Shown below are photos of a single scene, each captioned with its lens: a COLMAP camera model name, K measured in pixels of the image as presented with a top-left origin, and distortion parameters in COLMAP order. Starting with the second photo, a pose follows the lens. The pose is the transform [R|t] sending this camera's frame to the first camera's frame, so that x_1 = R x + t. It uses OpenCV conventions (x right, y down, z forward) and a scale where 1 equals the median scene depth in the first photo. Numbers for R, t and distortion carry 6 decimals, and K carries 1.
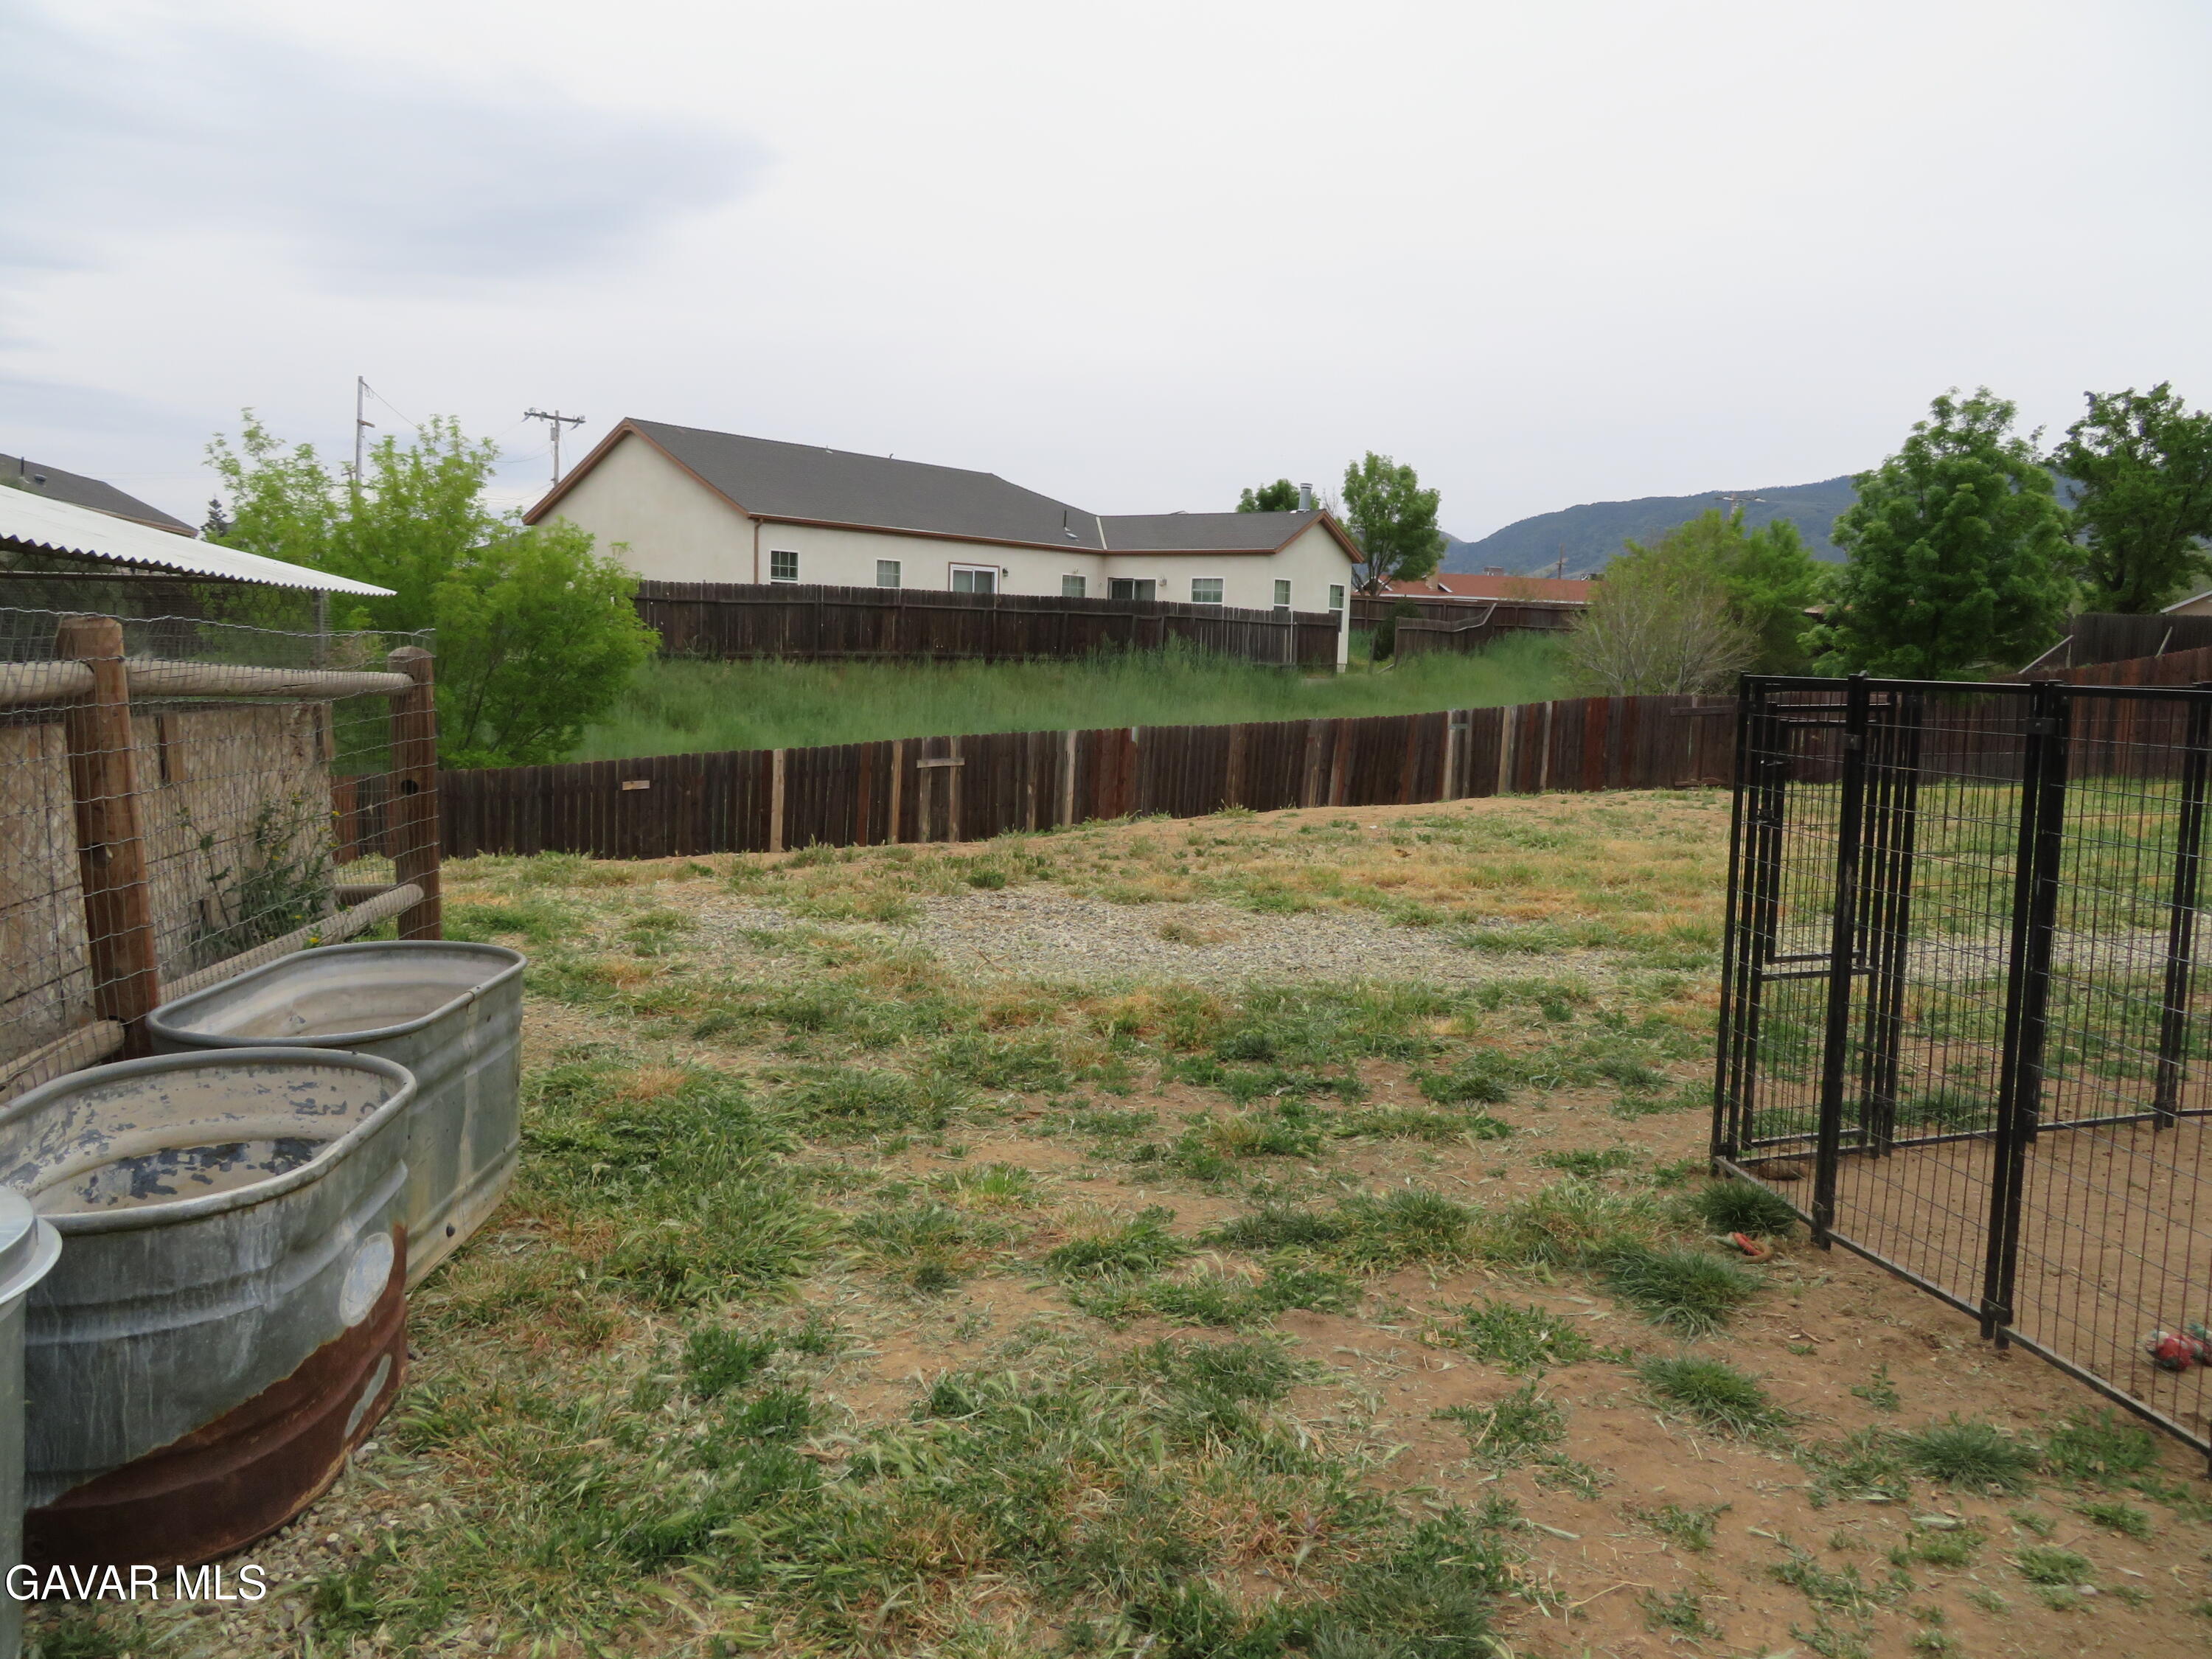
lens RADIAL K [[1581.8, 0, 1105.6], [0, 1581.8, 820.9], [0, 0, 1]] dist [-0.012244, 0.010719]
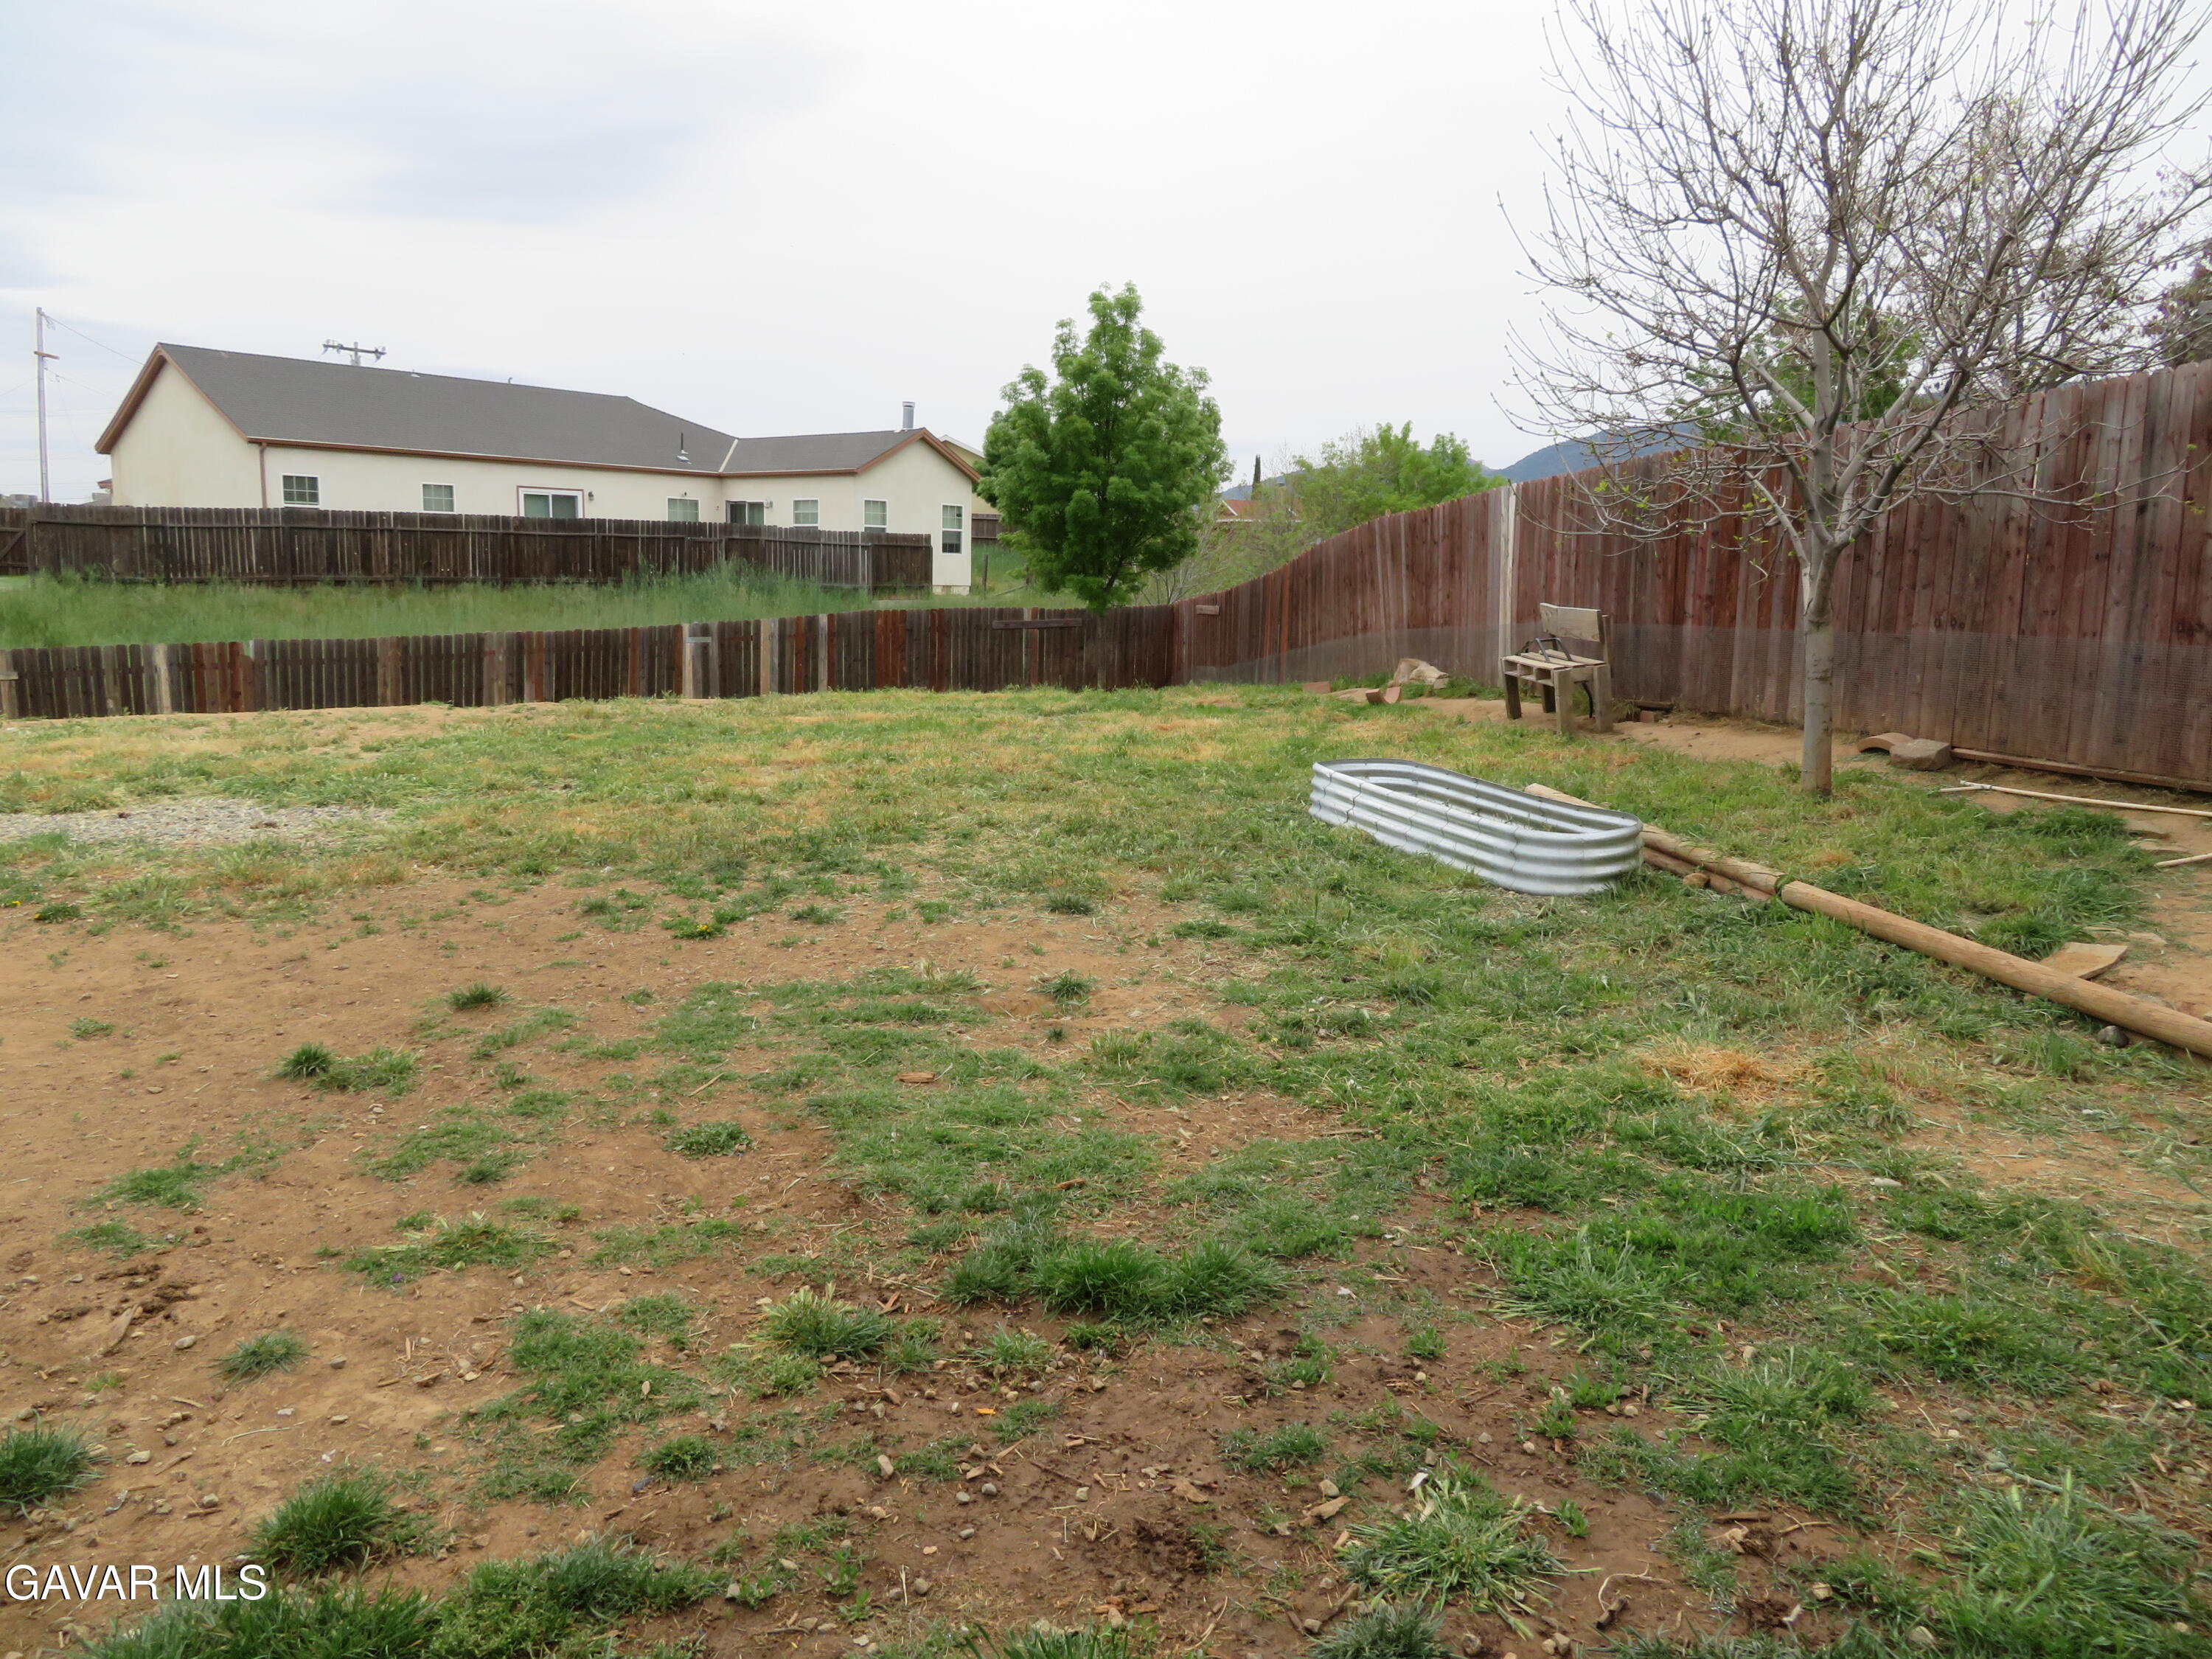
lens RADIAL K [[1581.8, 0, 1108.5], [0, 1581.8, 812.2], [0, 0, 1]] dist [-0.012244, 0.010719]
pose [[0.999697, -0.005583, -0.023958, 0.289311], [0.006429, 0.999354, 0.035369, 0.008296], [0.023745, -0.035512, 0.999087, 0.010364]]
